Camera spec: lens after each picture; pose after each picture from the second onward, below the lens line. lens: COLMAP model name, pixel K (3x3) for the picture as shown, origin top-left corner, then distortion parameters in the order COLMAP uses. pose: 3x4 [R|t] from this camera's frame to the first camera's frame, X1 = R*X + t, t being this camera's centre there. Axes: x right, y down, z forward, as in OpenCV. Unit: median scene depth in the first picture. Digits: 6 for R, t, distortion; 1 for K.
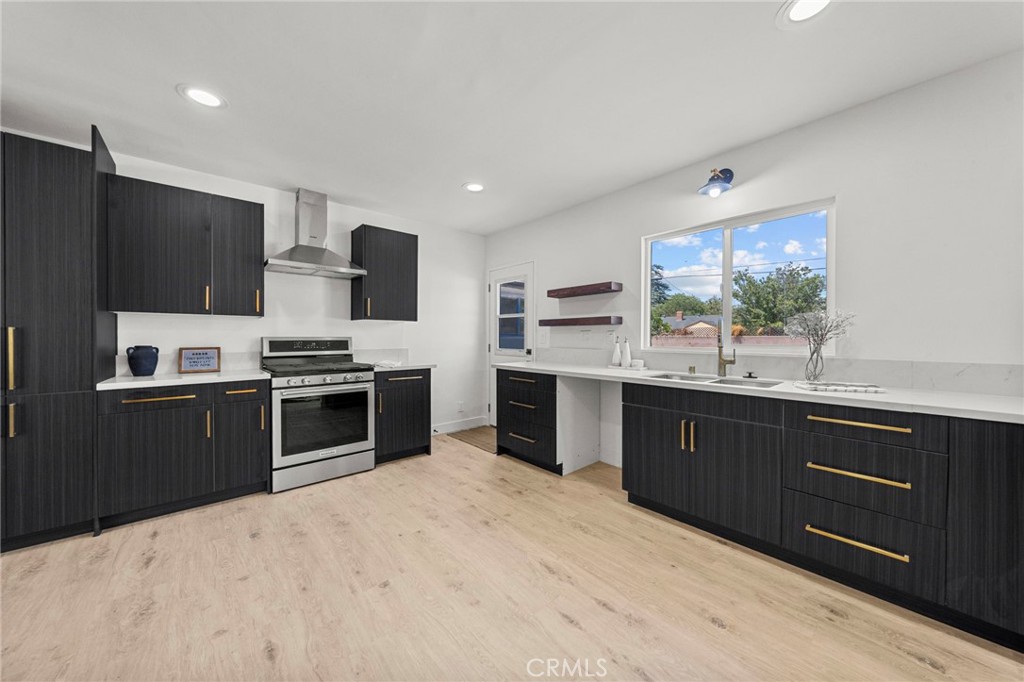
lens RADIAL K [[355.1, 0, 510.2], [0, 355.1, 338.0], [0, 0, 1]] dist [-0.004137, 0.000022]
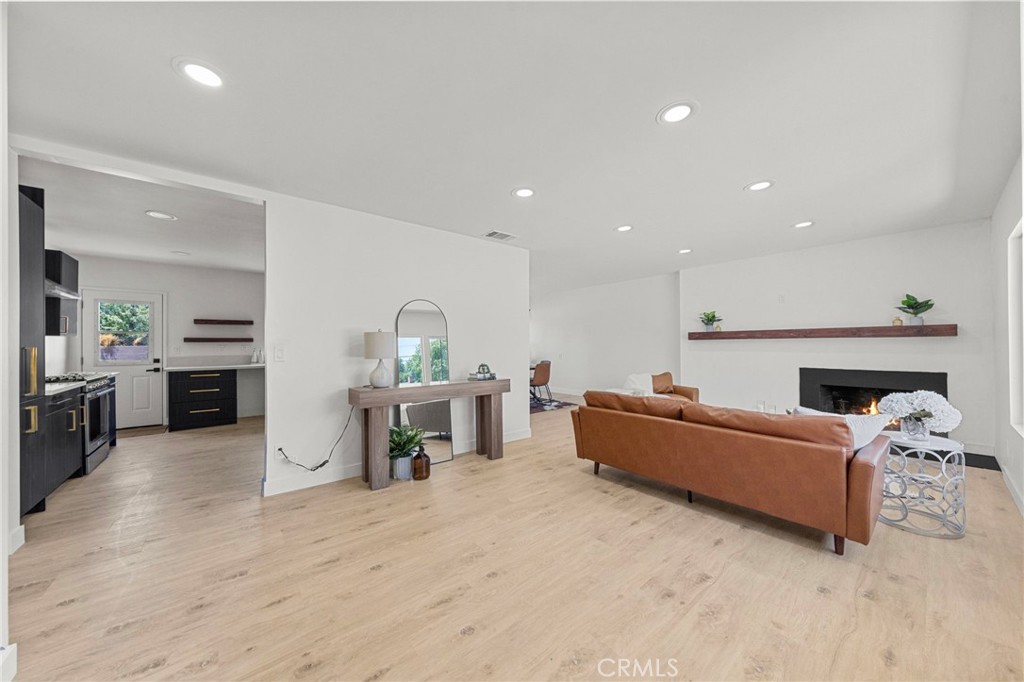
lens RADIAL K [[355.1, 0, 499.8], [0, 355.1, 340.1], [0, 0, 1]] dist [-0.004137, 0.000022]
pose [[0.052676, 0.009649, 0.998565, -1.796677], [0.009952, 0.999899, -0.010187, -0.017693], [-0.998562, 0.010475, 0.052575, -0.519217]]
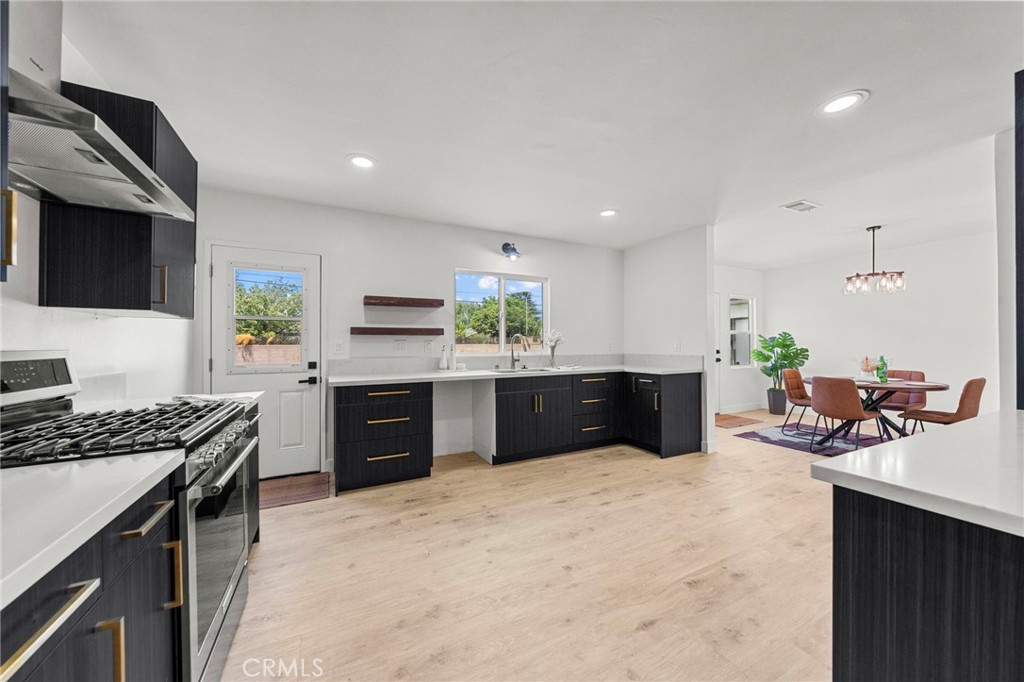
lens RADIAL K [[355.1, 0, 508.9], [0, 355.1, 345.5], [0, 0, 1]] dist [-0.004137, 0.000022]
pose [[0.249818, -0.005523, 0.968277, -0.921664], [0.009964, 0.999945, 0.003133, -0.007212], [-0.968242, 0.008865, 0.249859, 0.556924]]
